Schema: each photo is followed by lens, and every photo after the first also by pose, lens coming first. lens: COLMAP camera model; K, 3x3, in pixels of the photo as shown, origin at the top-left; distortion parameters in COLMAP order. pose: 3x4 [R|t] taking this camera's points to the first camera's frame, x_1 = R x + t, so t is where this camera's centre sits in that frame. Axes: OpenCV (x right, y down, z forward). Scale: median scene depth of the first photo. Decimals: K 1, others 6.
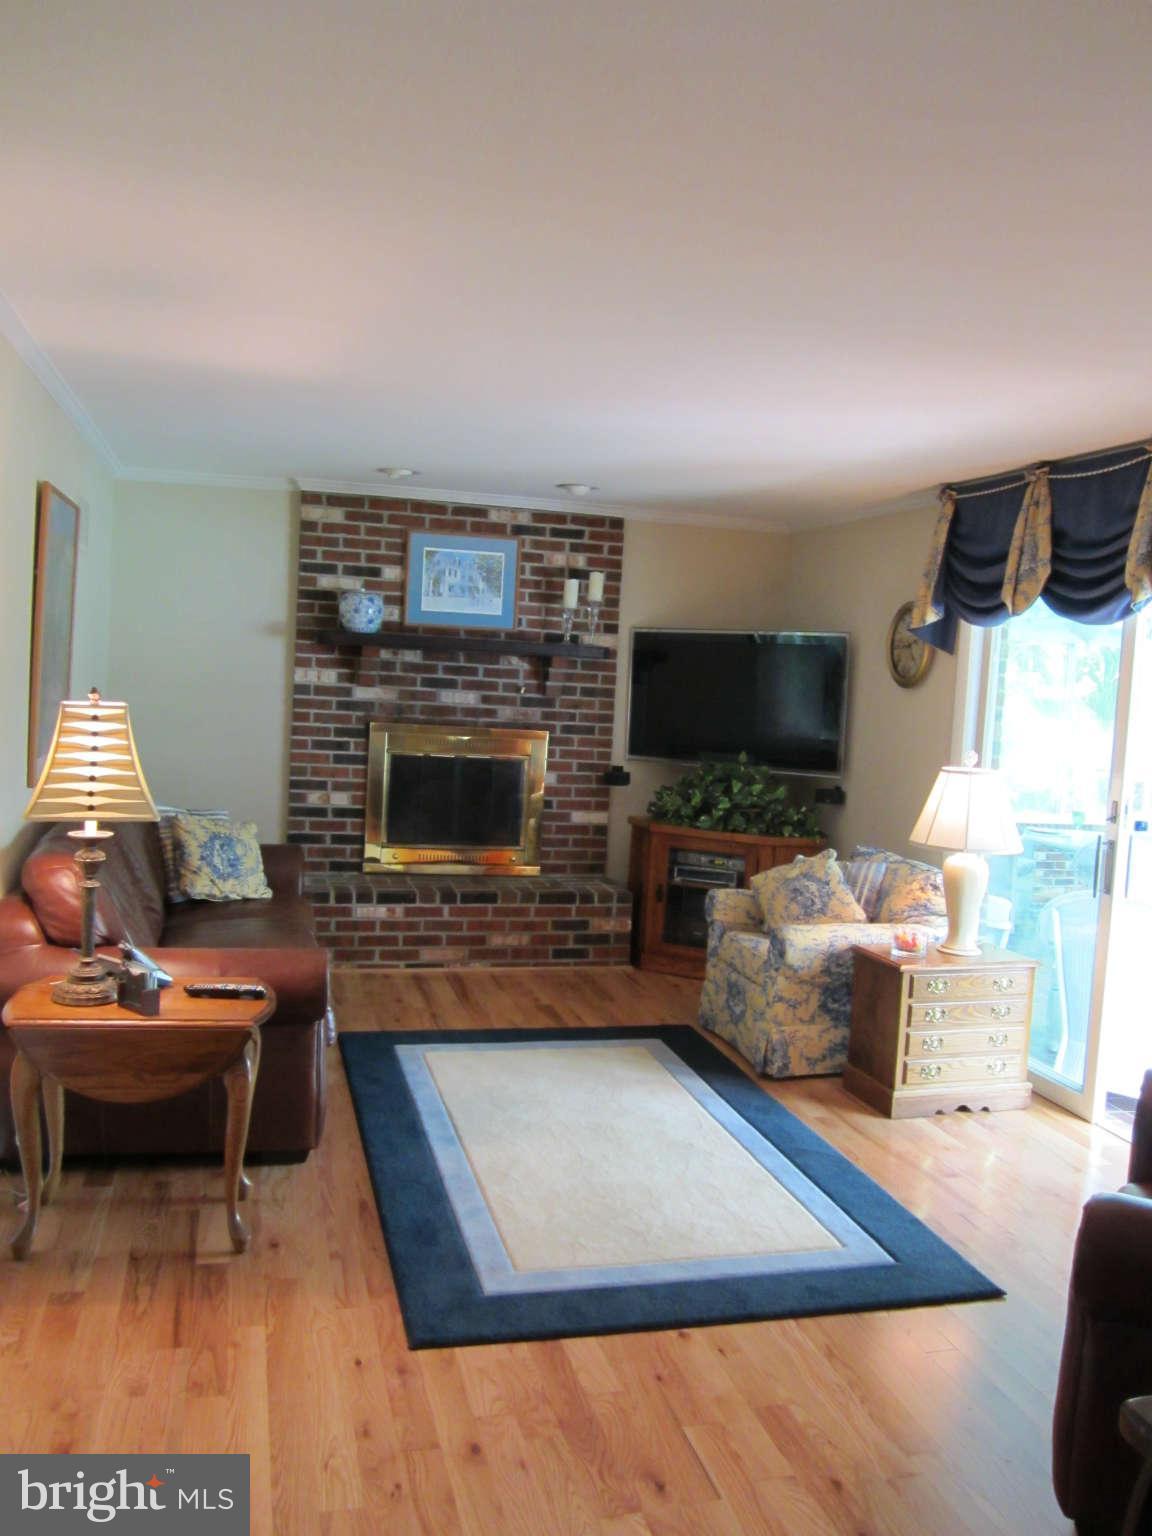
lens RADIAL K [[1272.6, 0, 576.5], [0, 1272.6, 764.0], [0, 0, 1]] dist [-0.010506, -0.005905]
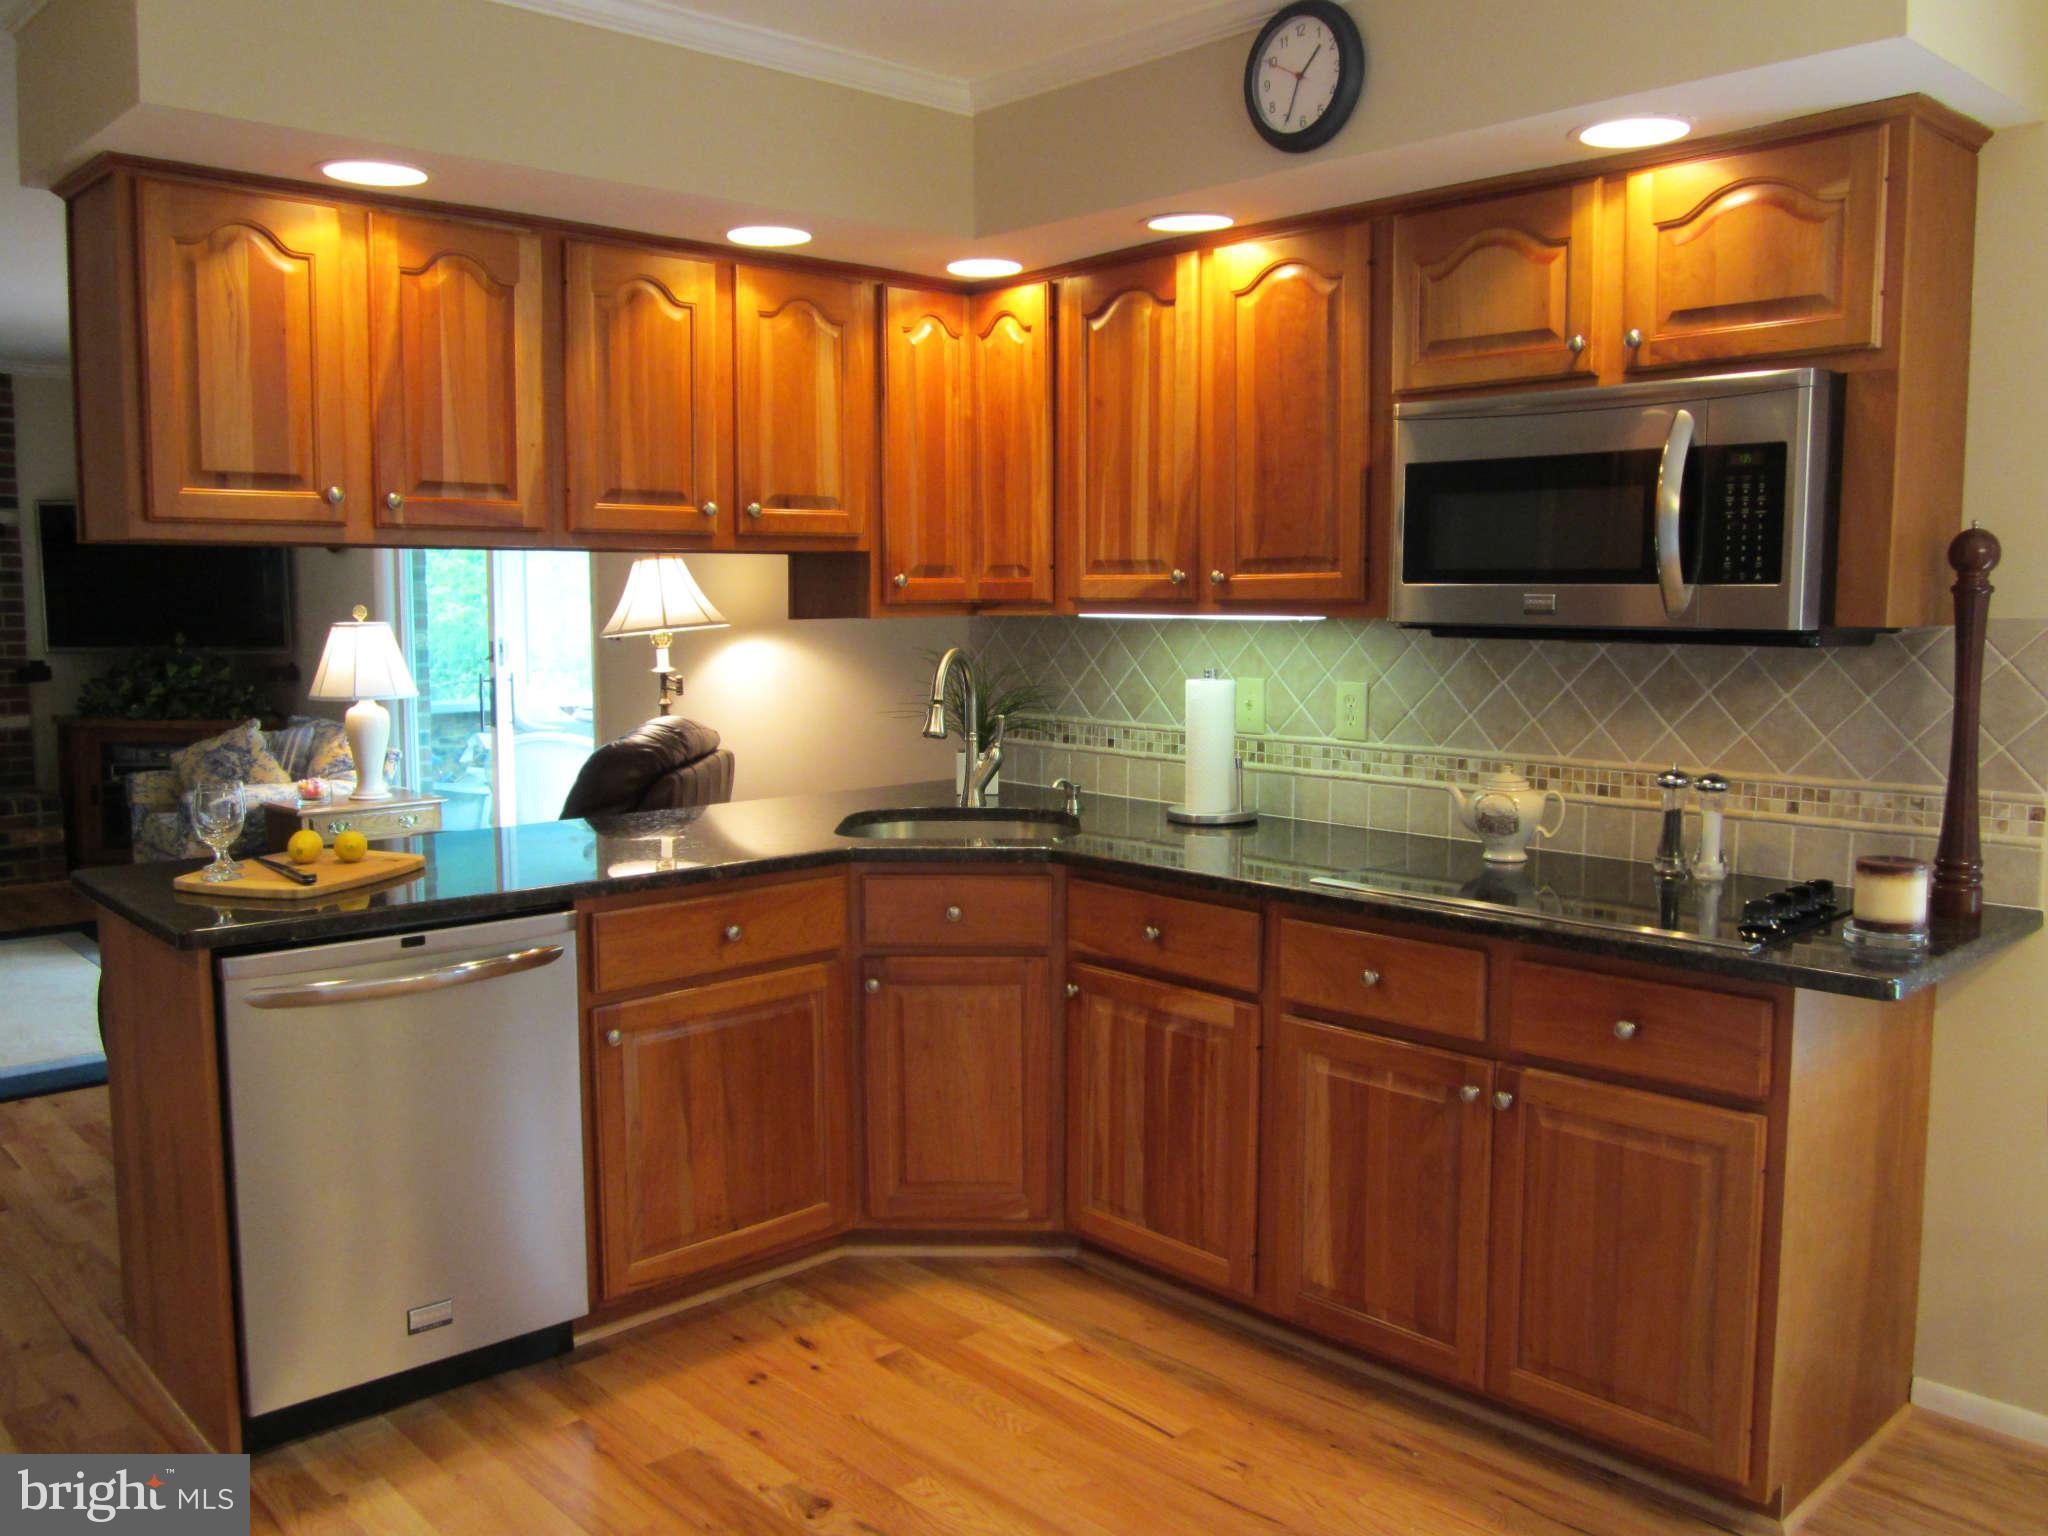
lens RADIAL K [[1696.9, 0, 1021.2], [0, 1696.9, 775.6], [0, 0, 1]] dist [-0.010506, -0.005905]
pose [[0.884206, -0.099674, 0.456338, 0.103564], [0.073189, 0.994464, 0.075400, 0.046674], [-0.461327, -0.033270, 0.886606, -0.380055]]
